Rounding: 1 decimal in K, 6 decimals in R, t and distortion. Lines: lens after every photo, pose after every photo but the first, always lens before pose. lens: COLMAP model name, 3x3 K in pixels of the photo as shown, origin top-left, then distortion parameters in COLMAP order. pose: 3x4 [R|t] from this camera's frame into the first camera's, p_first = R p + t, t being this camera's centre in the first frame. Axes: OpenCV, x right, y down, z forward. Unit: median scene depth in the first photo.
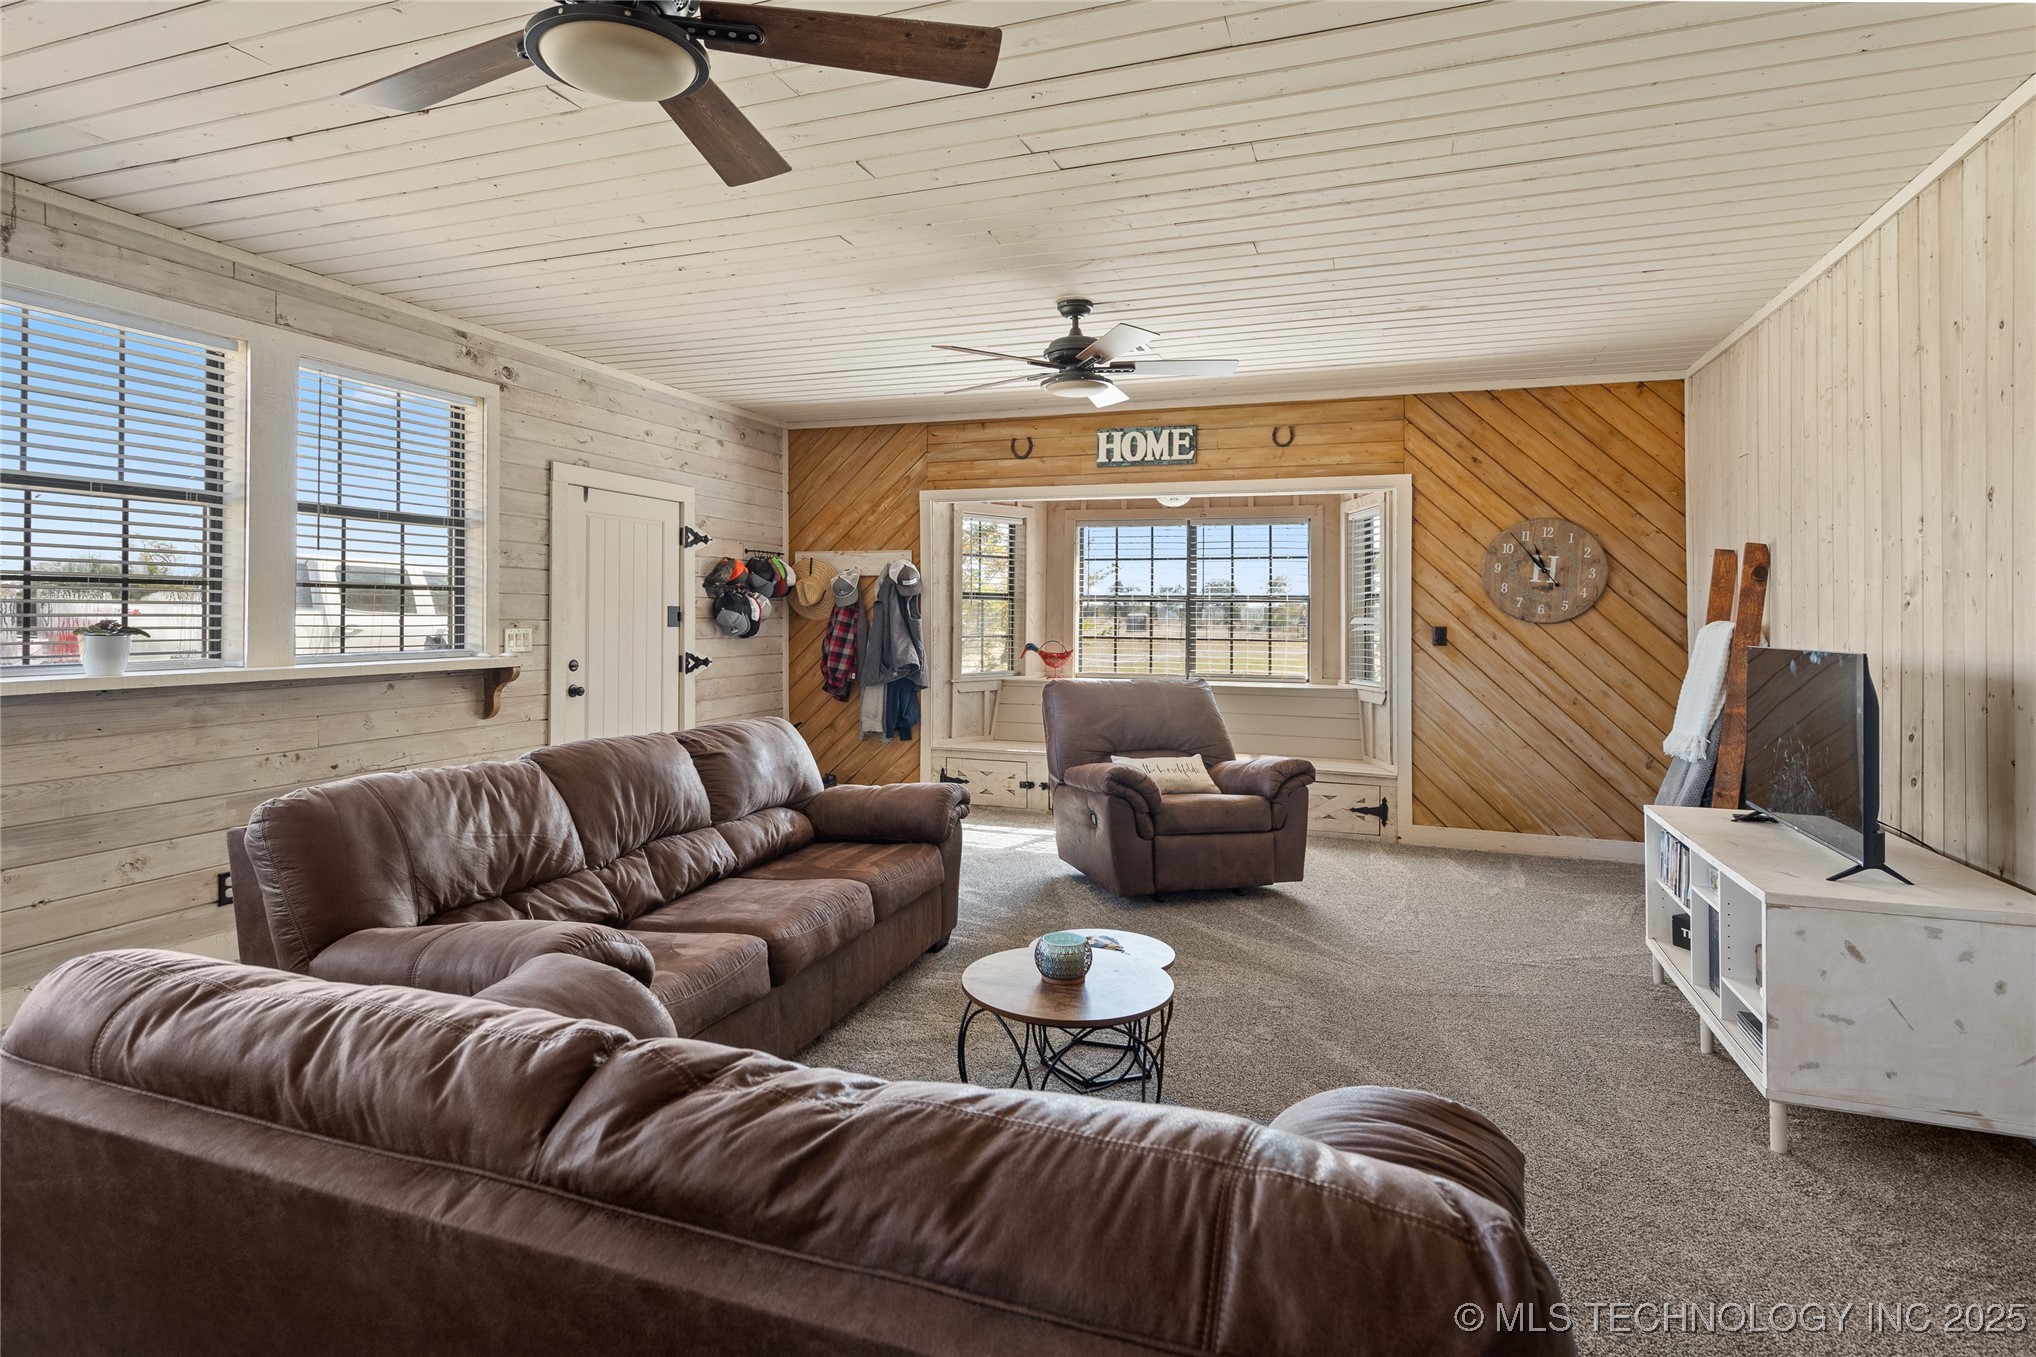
lens RADIAL K [[990.8, 0, 947.9], [0, 990.8, 609.6], [0, 0, 1]] dist [0.000627, 0.001371]
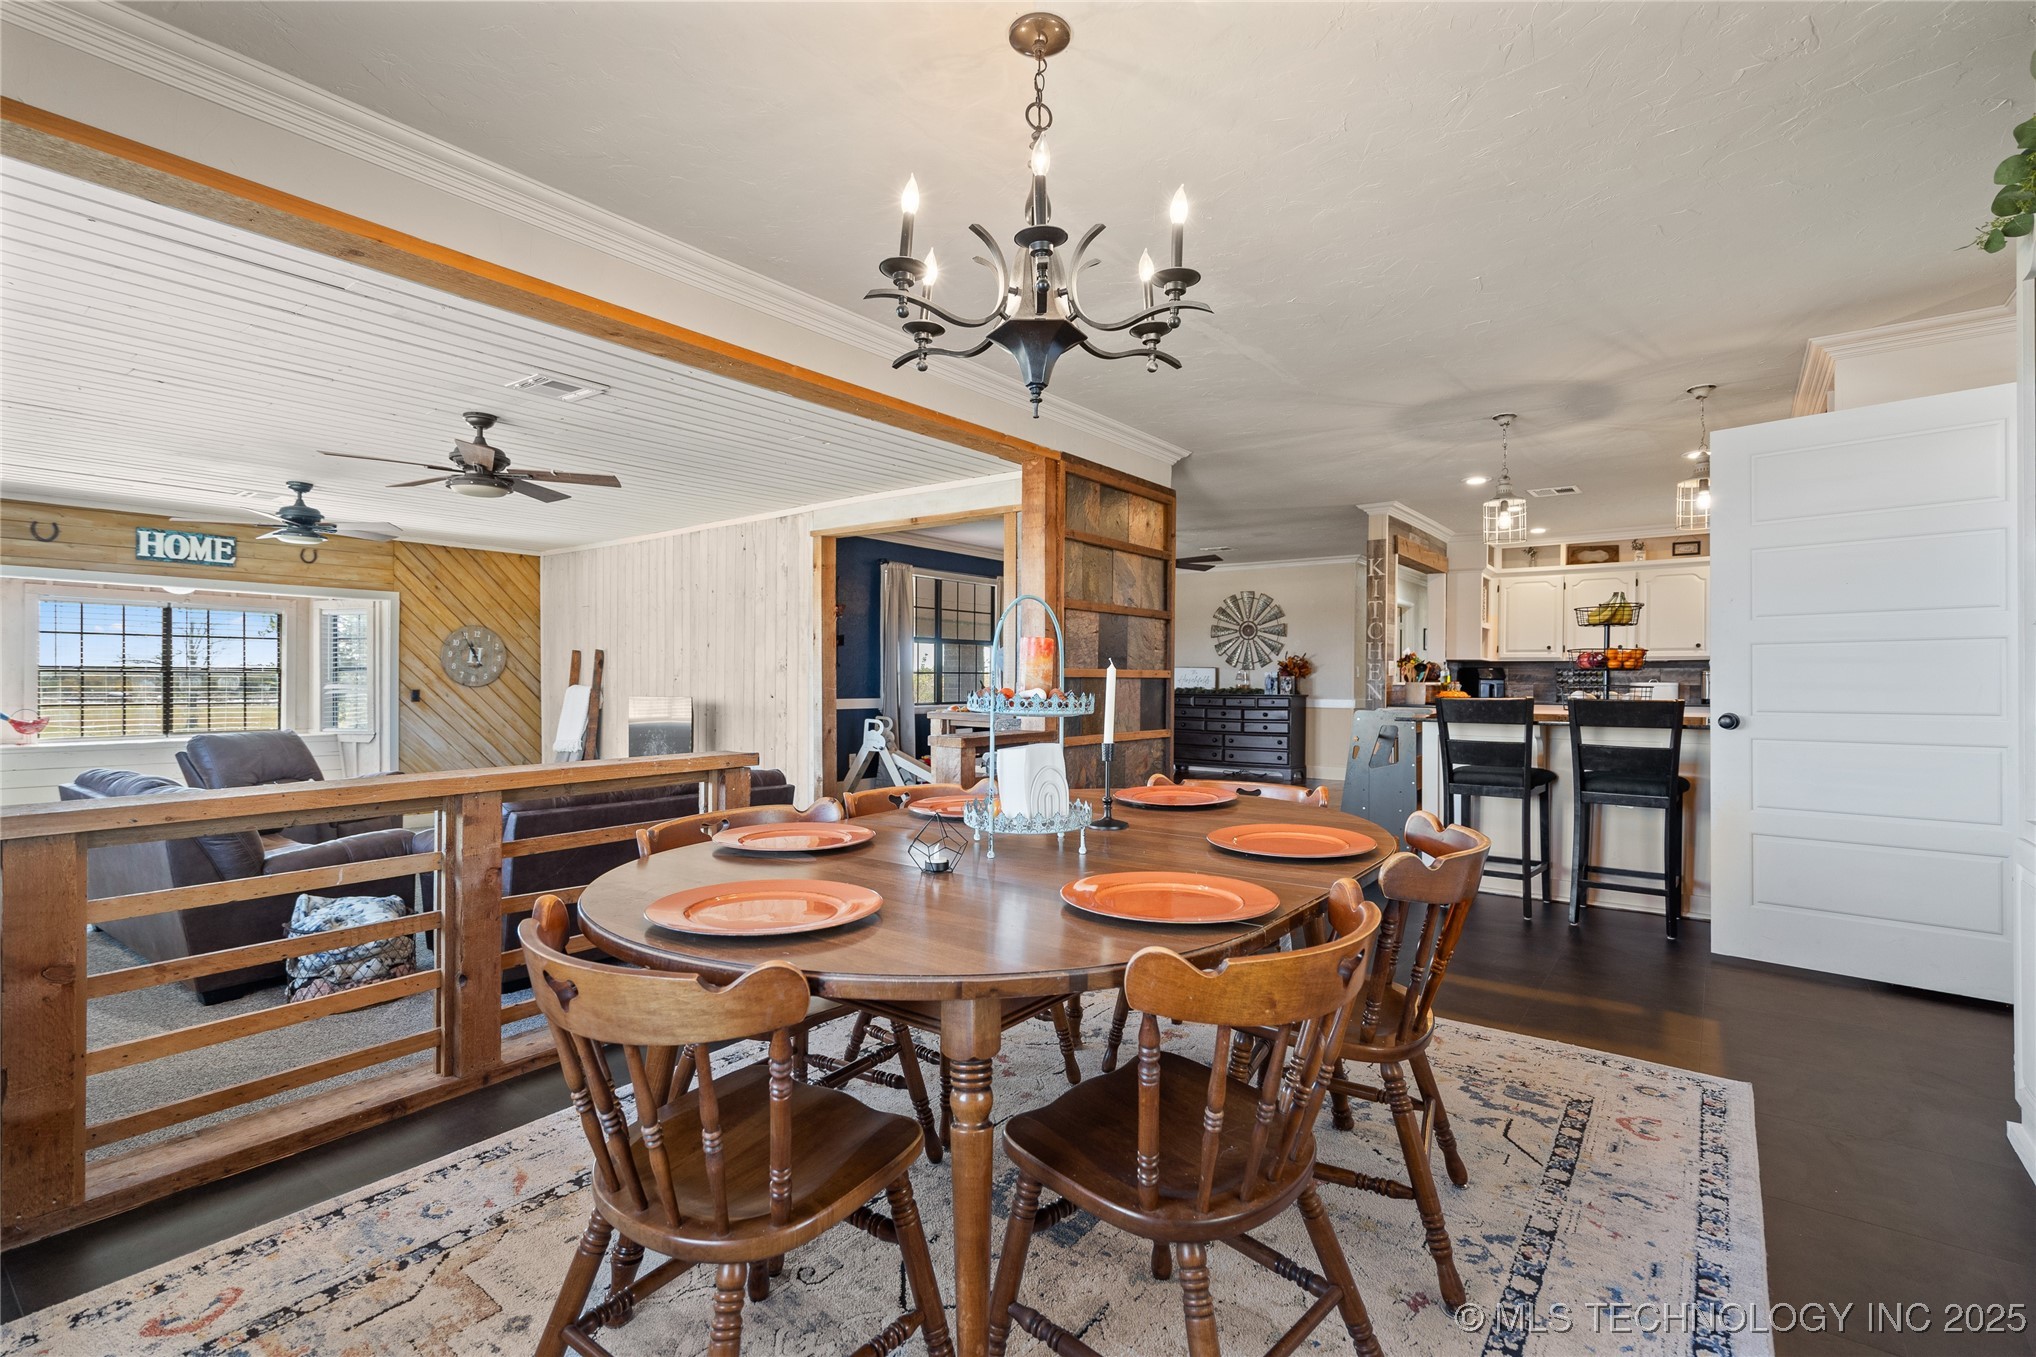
lens RADIAL K [[898.3, 0, 1027.8], [0, 898.3, 678.5], [0, 0, 1]] dist [-0.006784, 0.002498]
pose [[0.229032, -0.001618, 0.973417, -0.827848], [-0.008150, 0.999960, 0.003579, -0.017697], [-0.973385, -0.008753, 0.229010, -0.361375]]
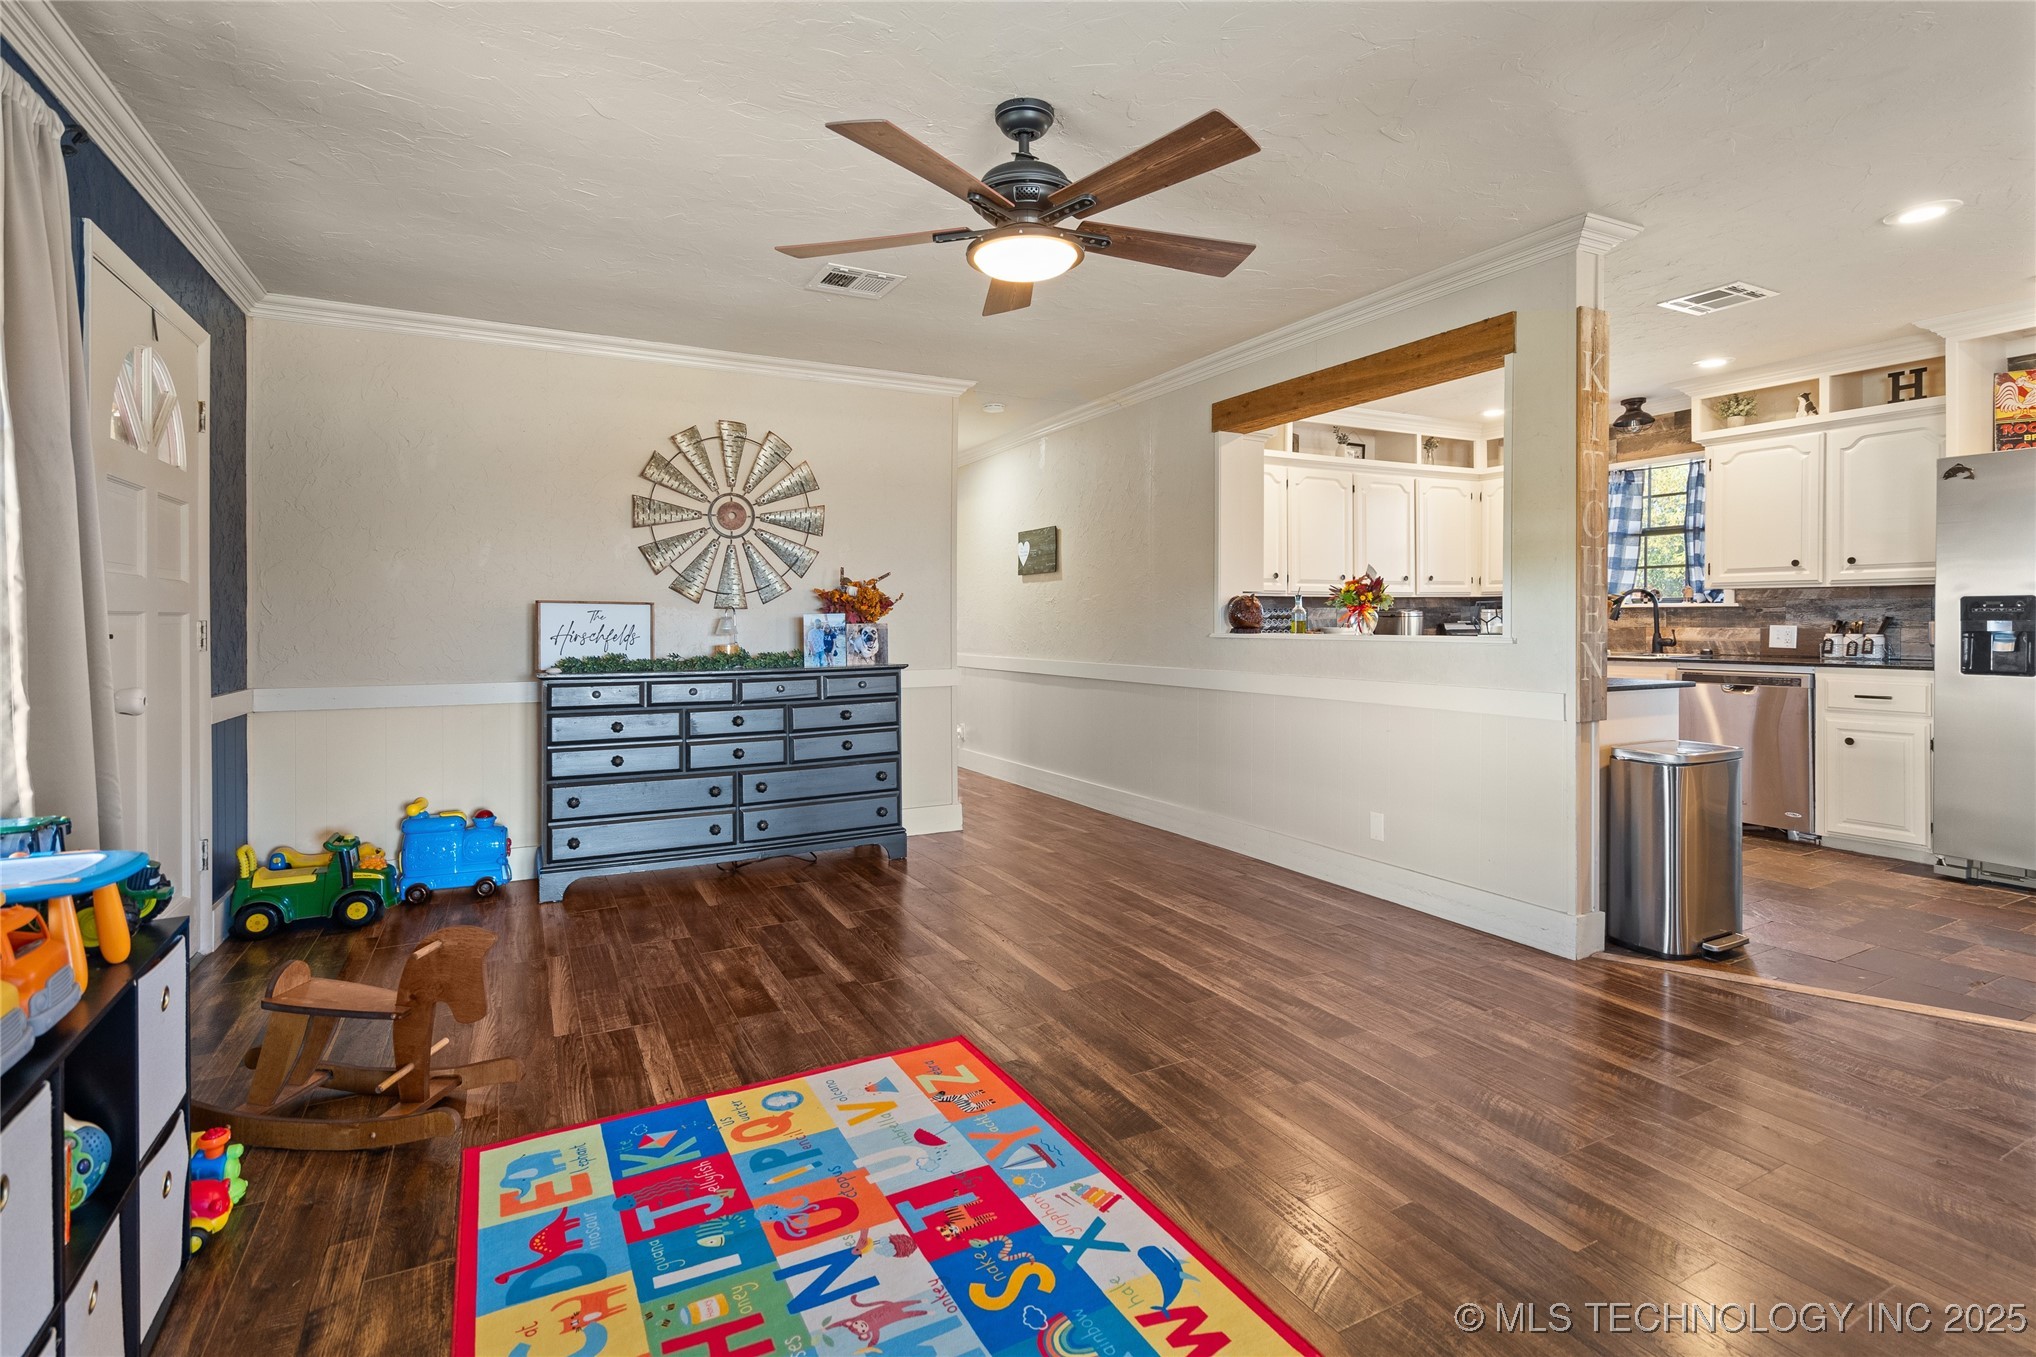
lens RADIAL K [[961.7, 0, 1035.3], [0, 961.7, 629.9], [0, 0, 1]] dist [-0.005302, 0.002713]
pose [[-0.779545, -0.006339, 0.626314, 0.529110], [0.000905, 0.999936, 0.011246, -0.024647], [-0.626345, 0.009333, -0.779490, 0.174942]]
